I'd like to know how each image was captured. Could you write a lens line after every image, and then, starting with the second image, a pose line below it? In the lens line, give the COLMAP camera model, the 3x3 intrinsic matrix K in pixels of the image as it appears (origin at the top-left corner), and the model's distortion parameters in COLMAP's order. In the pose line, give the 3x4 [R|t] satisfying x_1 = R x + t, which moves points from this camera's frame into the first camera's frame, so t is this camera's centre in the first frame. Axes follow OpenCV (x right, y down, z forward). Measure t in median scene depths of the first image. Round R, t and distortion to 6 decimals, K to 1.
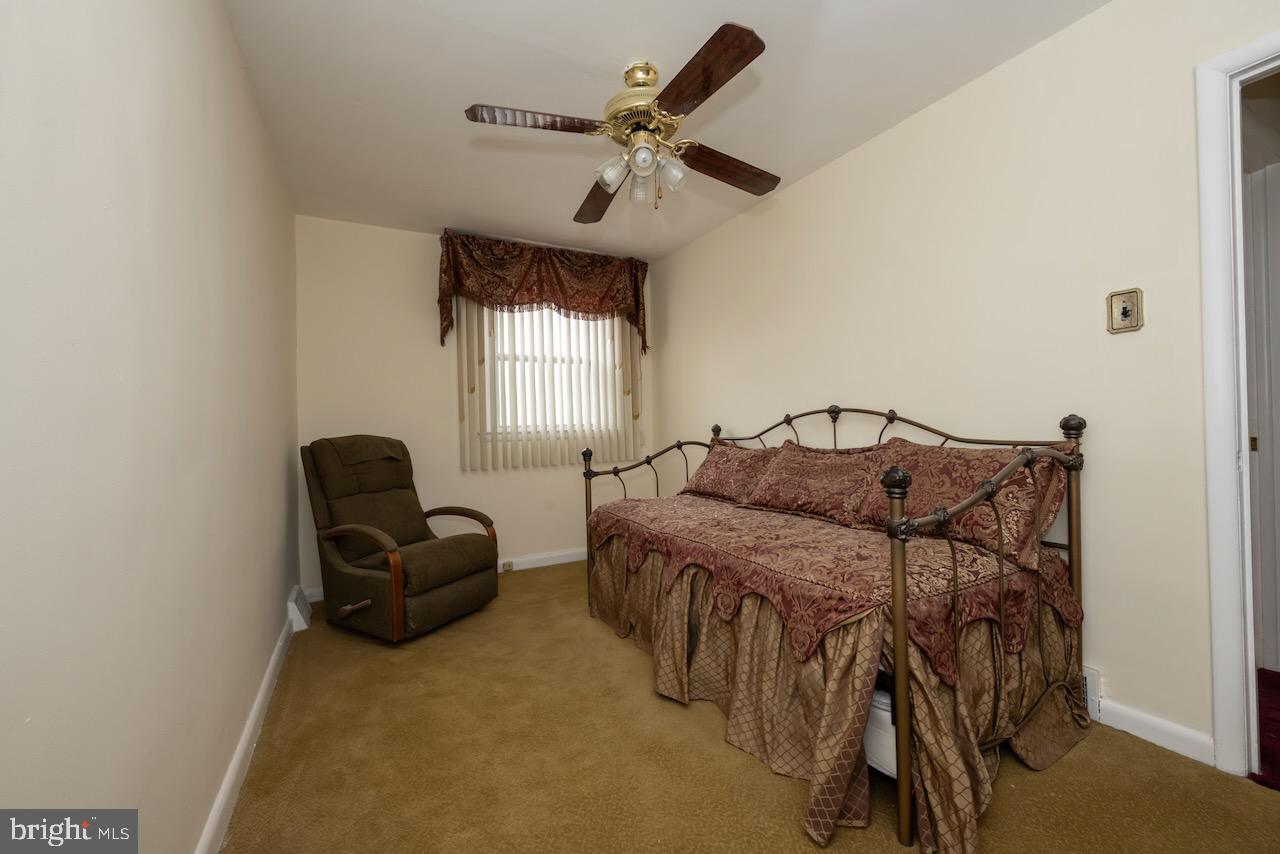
lens RADIAL K [[502.8, 0, 639.4], [0, 502.8, 451.4], [0, 0, 1]] dist [0.000926, -0.000011]
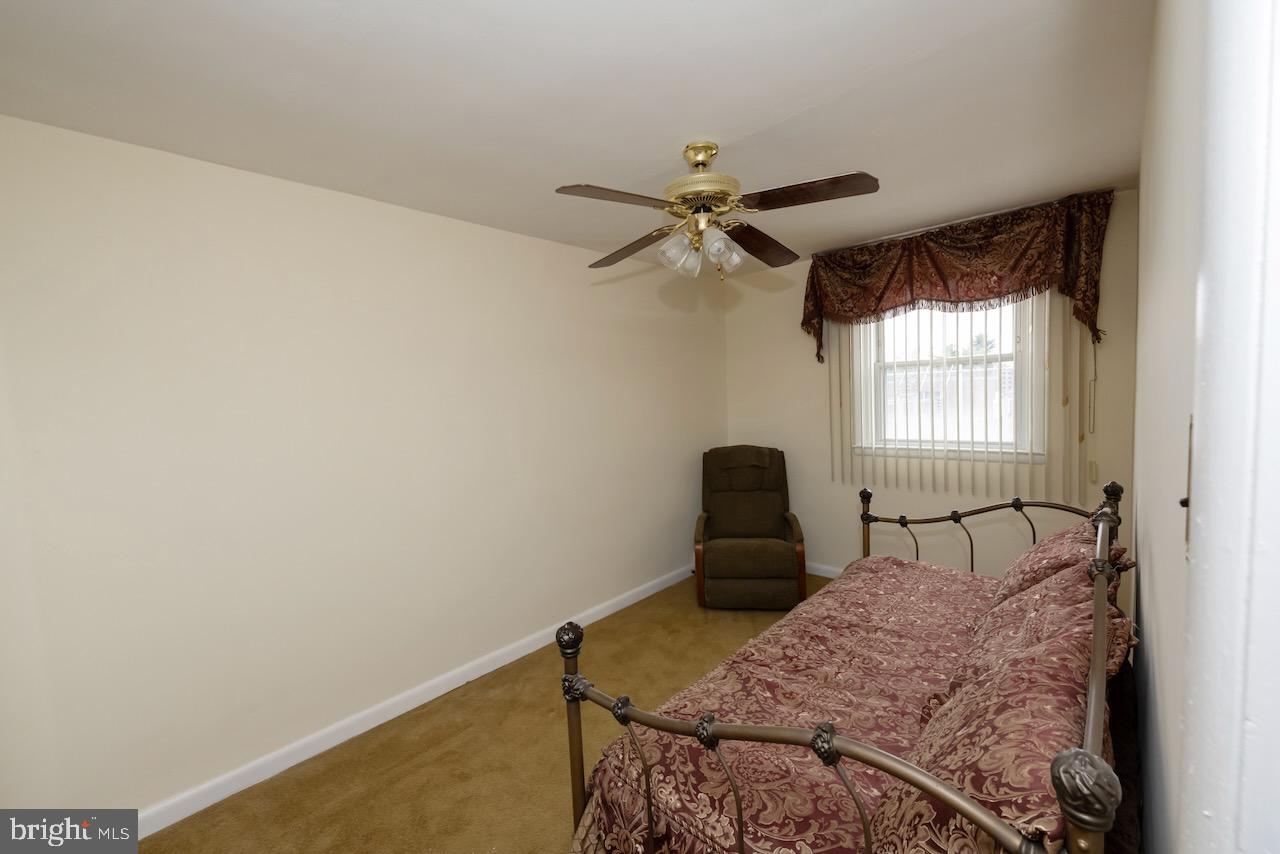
lens RADIAL K [[502.8, 0, 639.4], [0, 502.8, 451.4], [0, 0, 1]] dist [0.000926, -0.000011]
pose [[0.309462, 0.118370, -0.943515, 0.591568], [-0.004858, 0.992406, 0.122911, -0.175962], [0.950899, -0.033453, 0.307687, 0.341285]]
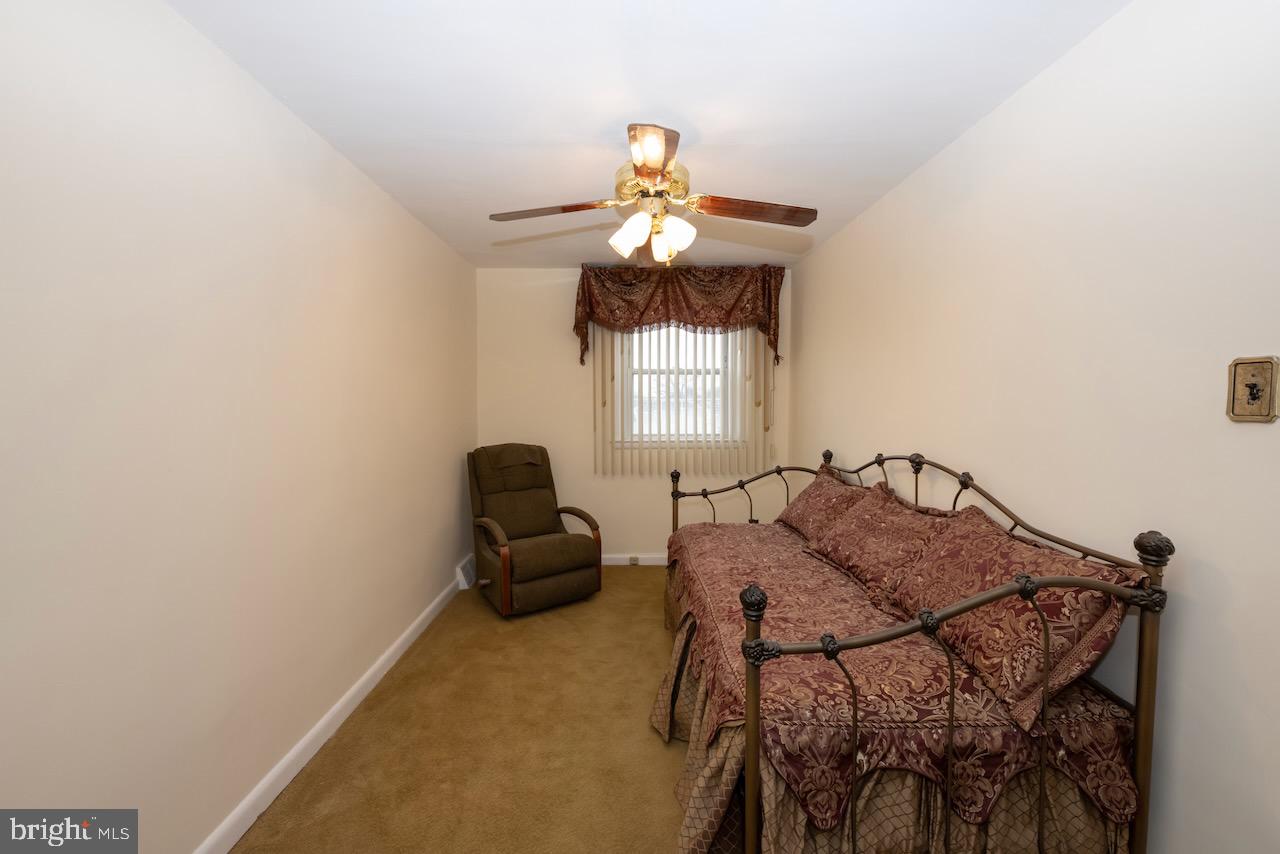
lens RADIAL K [[502.8, 0, 639.4], [0, 502.8, 451.4], [0, 0, 1]] dist [0.000926, -0.000011]
pose [[0.887315, 0.068163, -0.456099, 0.300059], [-0.041028, 0.996763, 0.069146, -0.112530], [0.459336, -0.042642, 0.887239, 0.033829]]
